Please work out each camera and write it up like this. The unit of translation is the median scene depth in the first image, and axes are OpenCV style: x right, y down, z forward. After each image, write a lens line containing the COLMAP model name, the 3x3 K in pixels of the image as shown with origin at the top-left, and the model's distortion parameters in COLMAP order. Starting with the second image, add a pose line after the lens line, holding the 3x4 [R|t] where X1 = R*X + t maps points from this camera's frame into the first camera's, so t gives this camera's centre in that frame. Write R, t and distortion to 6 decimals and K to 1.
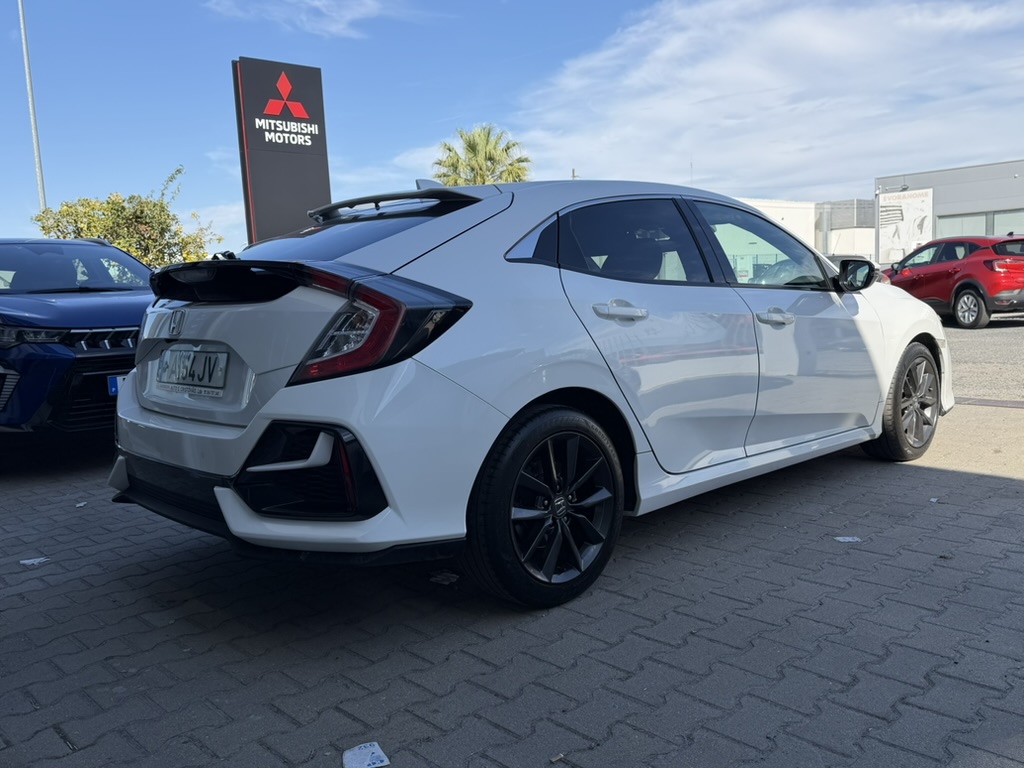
lens RADIAL K [[839.6, 0, 513.2], [0, 839.6, 387.7], [0, 0, 1]] dist [0.008479, -0.013940]
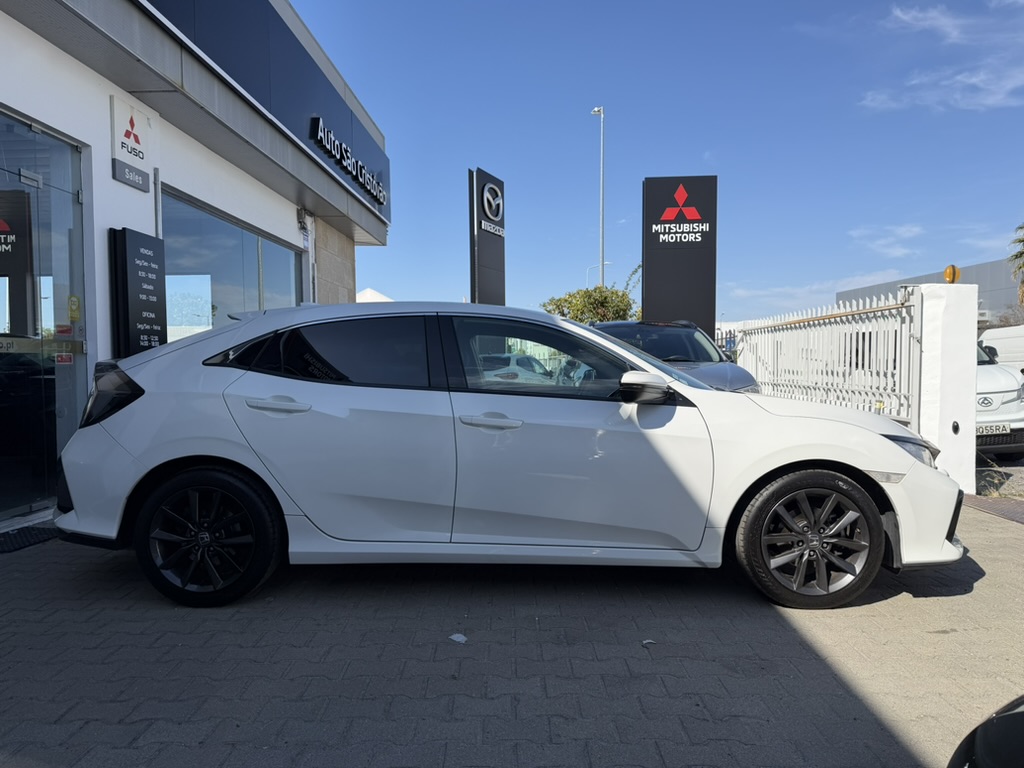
lens RADIAL K [[711.6, 0, 509.3], [0, 711.6, 383.0], [0, 0, 1]] dist [0.055217, -0.071555]
pose [[0.713554, 0.056782, -0.698295, 0.295756], [-0.104257, 0.994219, -0.025691, -0.034119], [0.692799, 0.091134, 0.715349, 0.104724]]
